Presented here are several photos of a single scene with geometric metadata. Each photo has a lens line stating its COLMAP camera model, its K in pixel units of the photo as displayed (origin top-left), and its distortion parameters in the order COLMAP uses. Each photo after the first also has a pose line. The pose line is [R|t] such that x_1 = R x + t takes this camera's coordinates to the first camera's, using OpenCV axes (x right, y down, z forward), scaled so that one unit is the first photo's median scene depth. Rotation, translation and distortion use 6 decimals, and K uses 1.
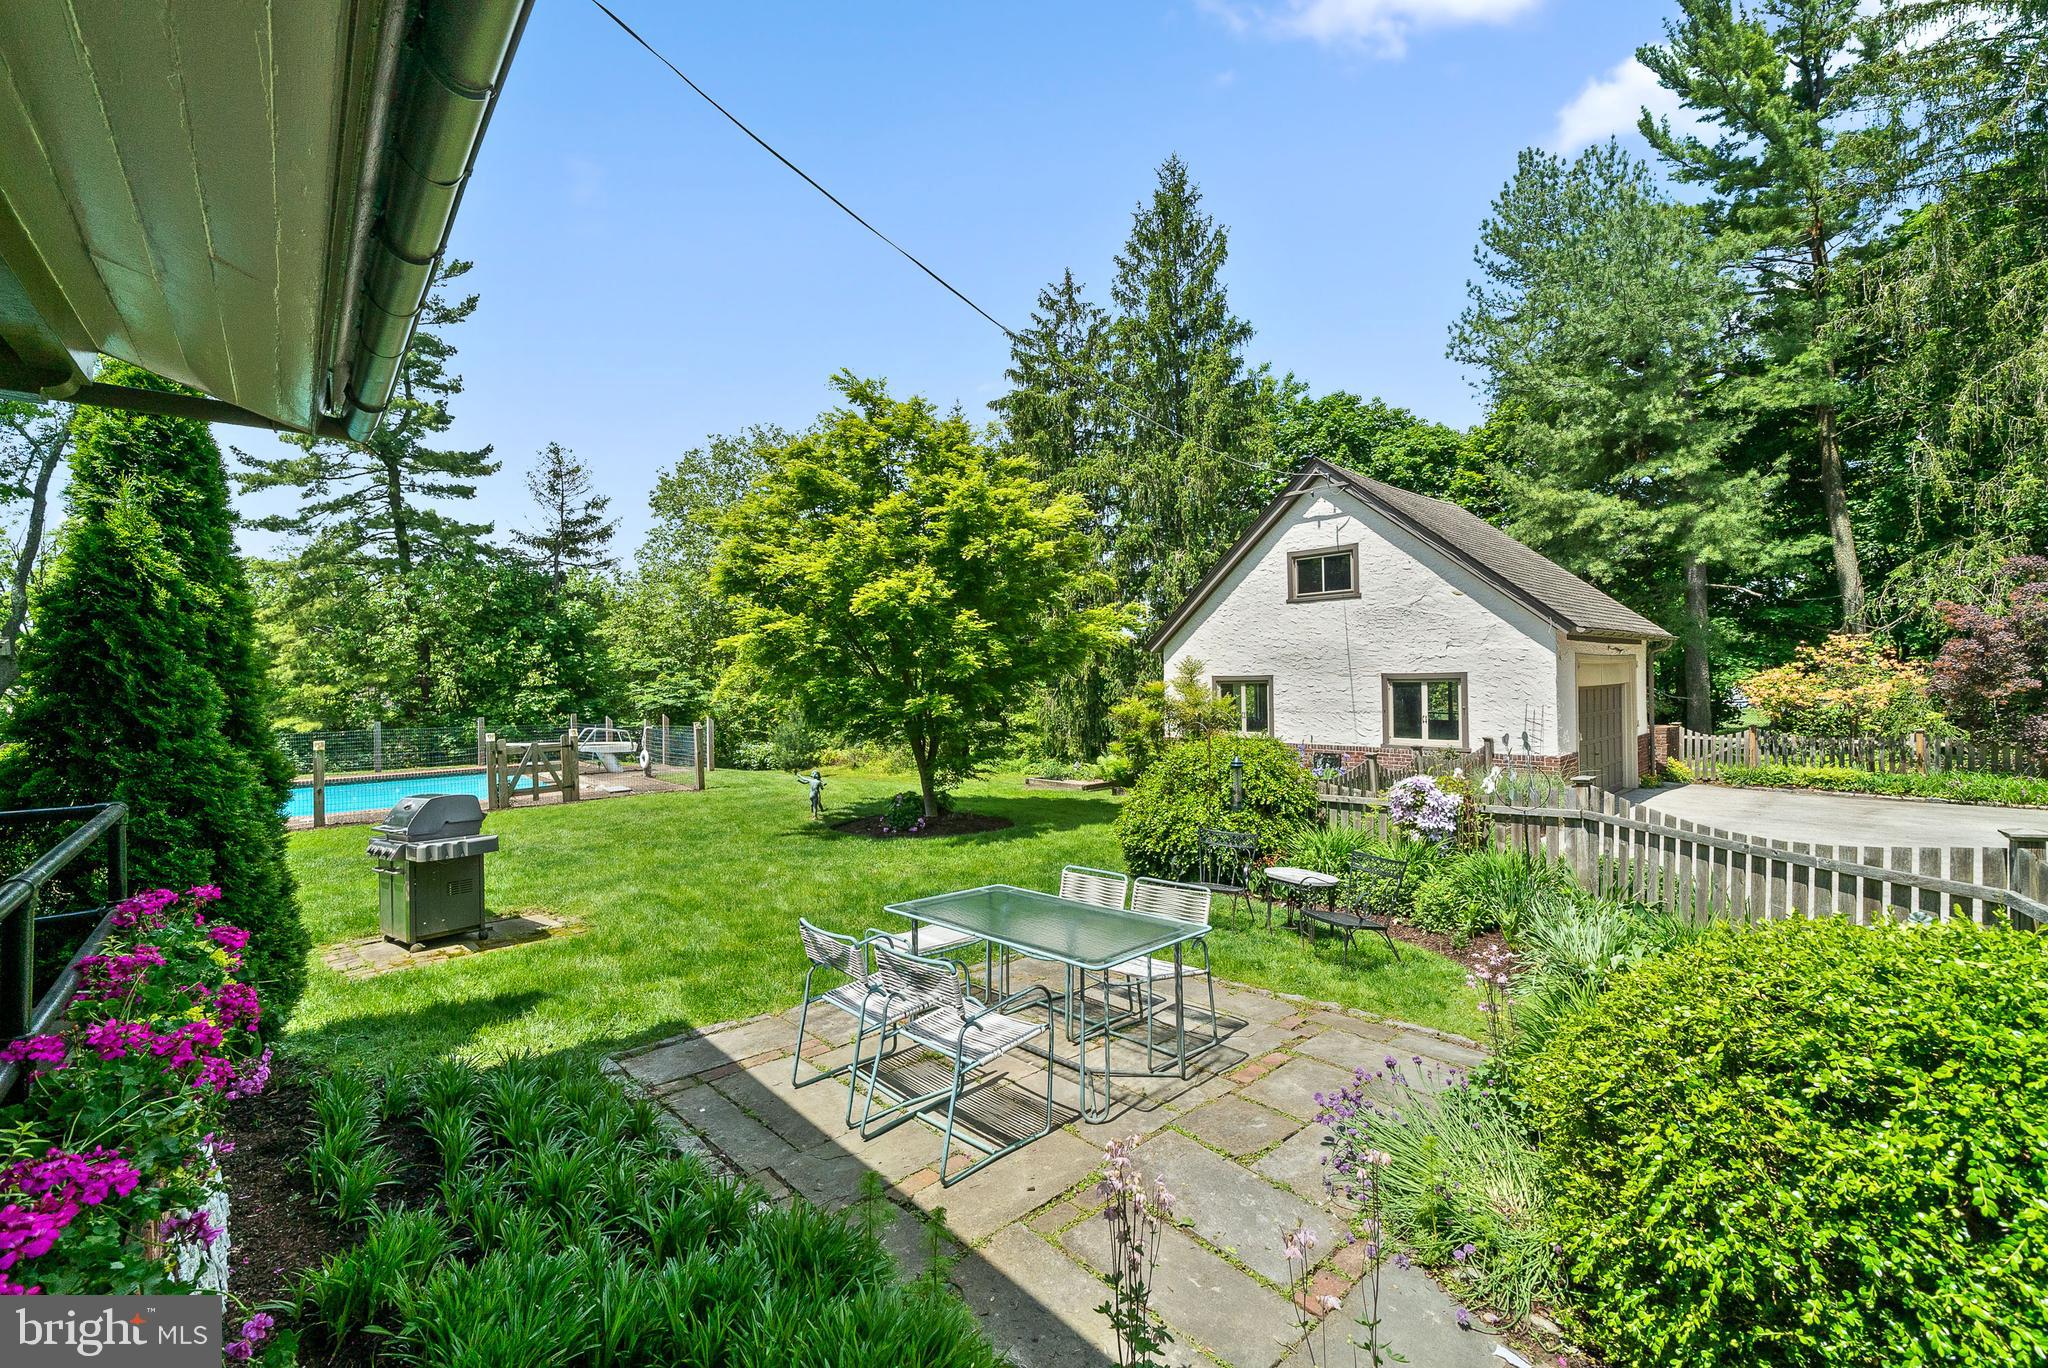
lens RADIAL K [[798.9, 0, 1010.4], [0, 798.9, 685.8], [0, 0, 1]] dist [-0.008598, 0.000245]
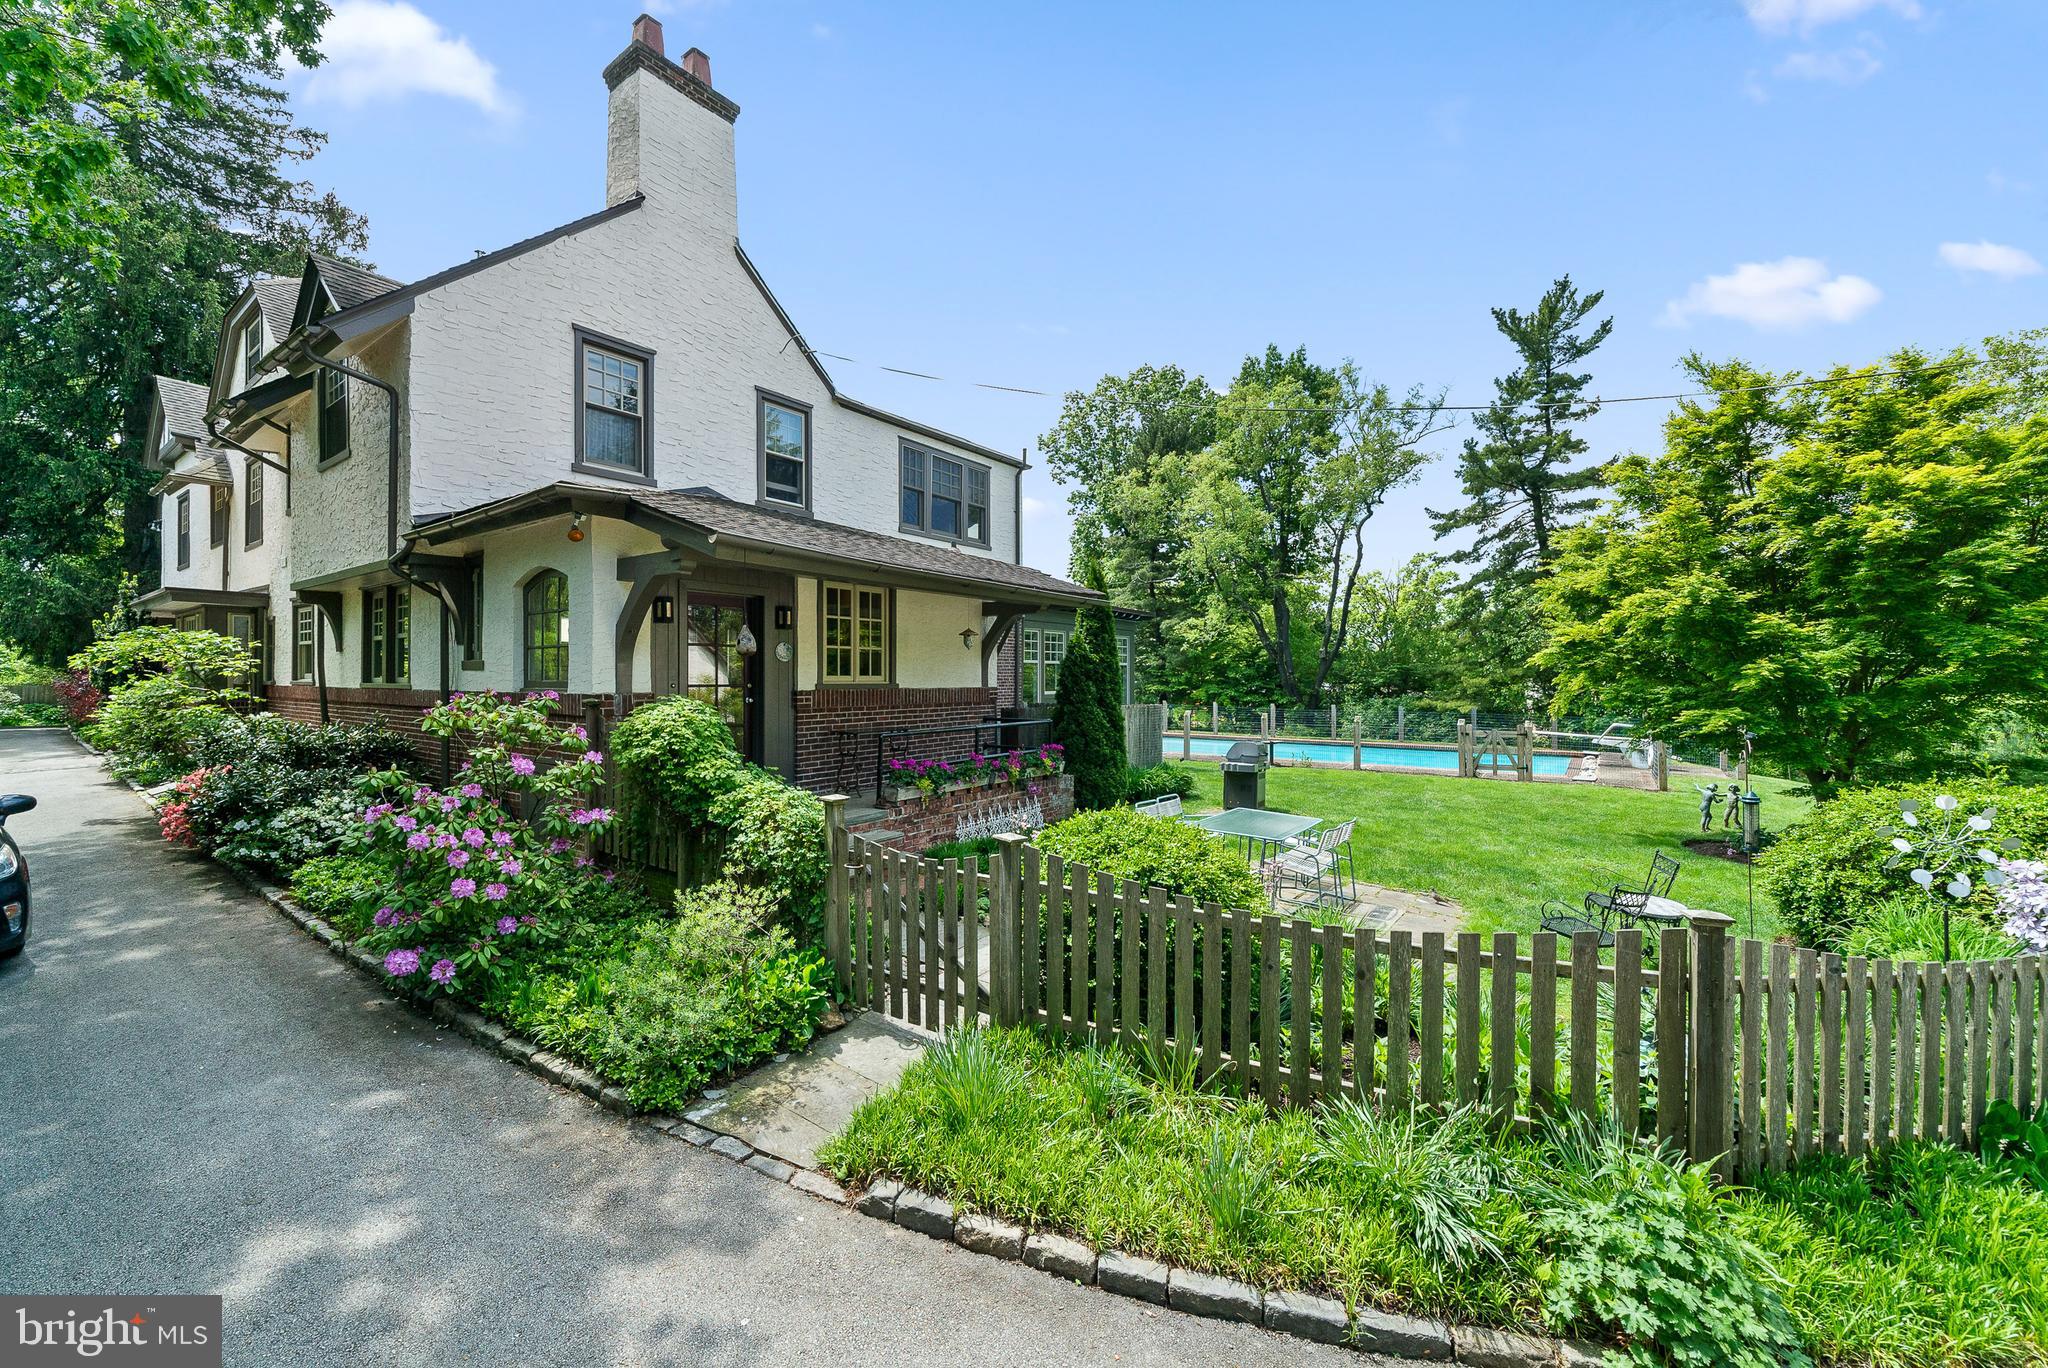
lens RADIAL K [[798.9, 0, 1041.3], [0, 798.9, 674.0], [0, 0, 1]] dist [-0.008598, 0.000245]
pose [[0.233959, 0.010058, -0.972195, 0.224131], [-0.011434, 0.999906, 0.007594, -0.008858], [0.972179, 0.009339, 0.234052, 0.002397]]
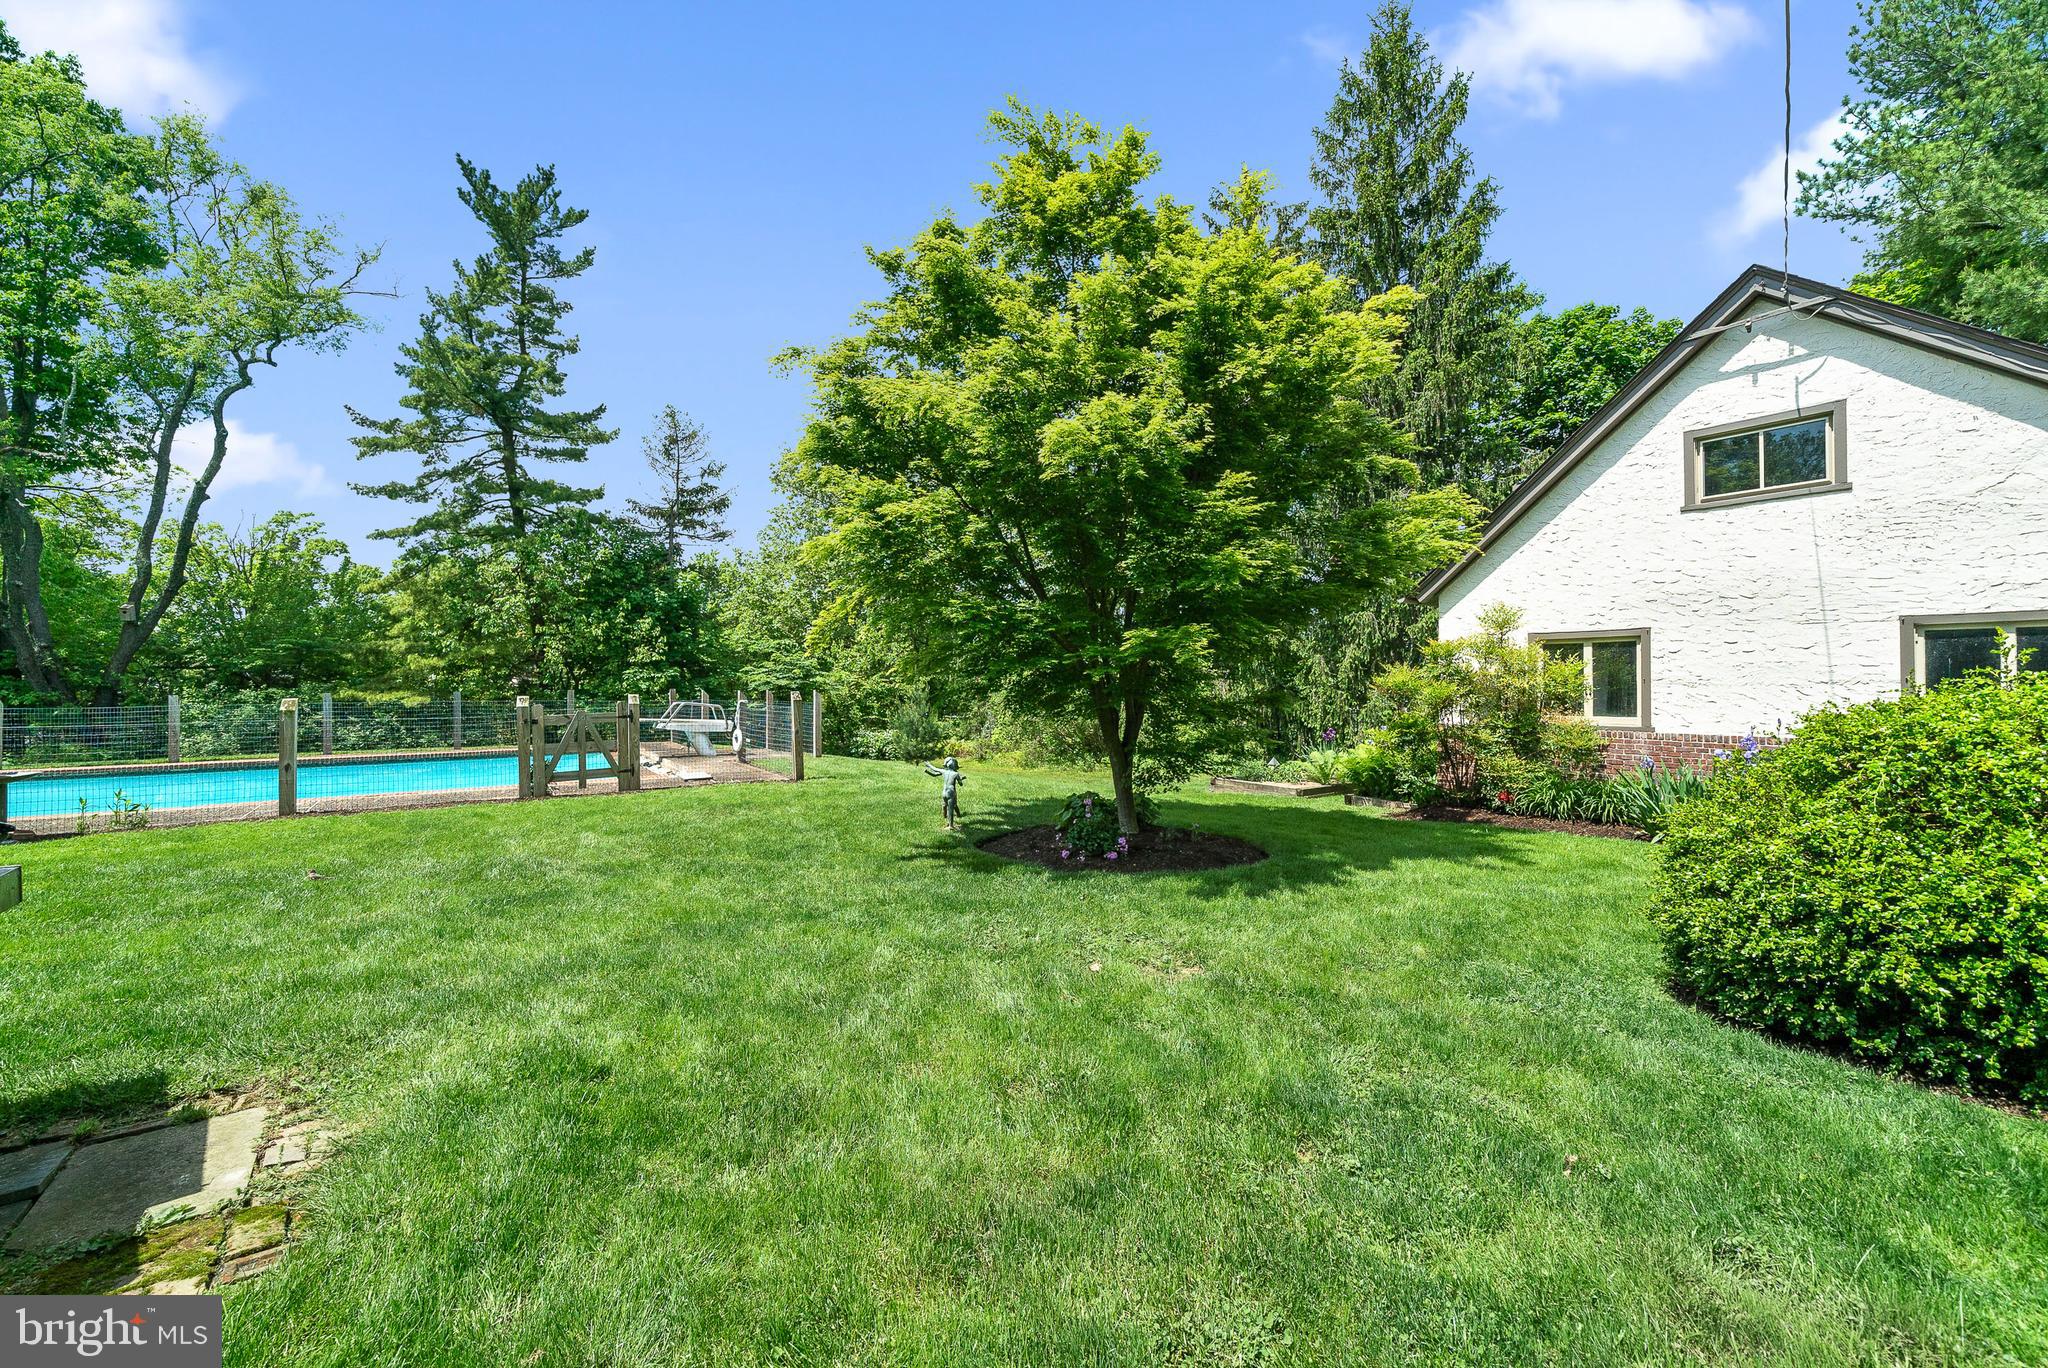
lens RADIAL K [[798.9, 0, 1014.3], [0, 798.9, 680.9], [0, 0, 1]] dist [-0.008598, 0.000245]
pose [[0.990236, 0.012434, -0.138843, -0.044821], [-0.012701, 0.999919, -0.001033, 0.018641], [0.138819, 0.002786, 0.990314, 0.153545]]
